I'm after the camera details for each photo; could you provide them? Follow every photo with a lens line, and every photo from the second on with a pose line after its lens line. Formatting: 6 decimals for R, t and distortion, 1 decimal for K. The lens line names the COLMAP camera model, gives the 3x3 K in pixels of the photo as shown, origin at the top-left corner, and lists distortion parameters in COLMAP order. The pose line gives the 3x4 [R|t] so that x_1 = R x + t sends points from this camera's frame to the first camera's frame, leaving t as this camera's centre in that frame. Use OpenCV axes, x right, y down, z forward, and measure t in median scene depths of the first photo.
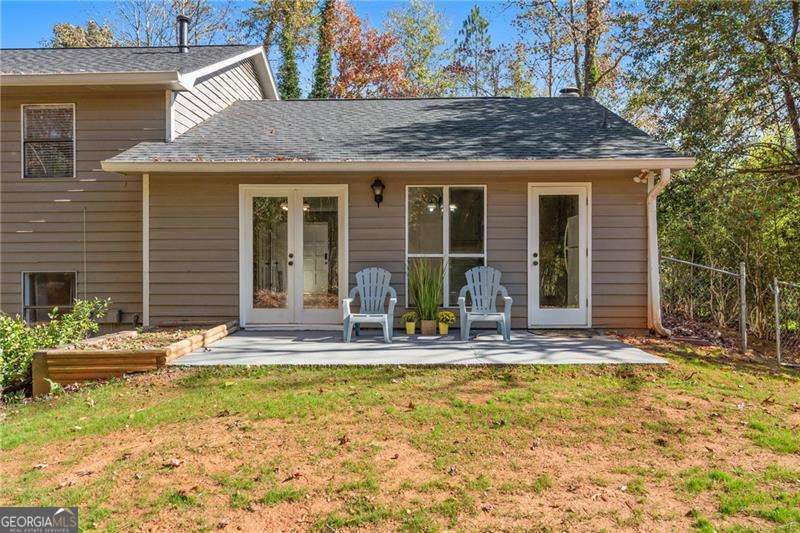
lens RADIAL K [[550.7, 0, 400.0], [0, 550.7, 266.5], [0, 0, 1]] dist [-0.002179, -0.000792]
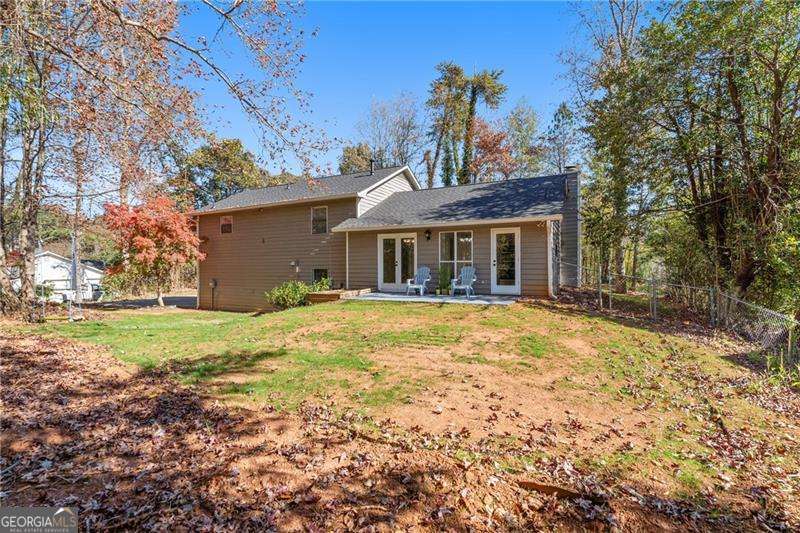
lens RADIAL K [[368.6, 0, 400.0], [0, 368.6, 266.5], [0, 0, 1]] dist [-0.000147, -0.000009]
pose [[0.902311, -0.000258, -0.431086, 0.542375], [-0.000874, 0.999997, -0.002428, 0.004725], [0.431085, 0.002568, 0.902307, -0.505392]]
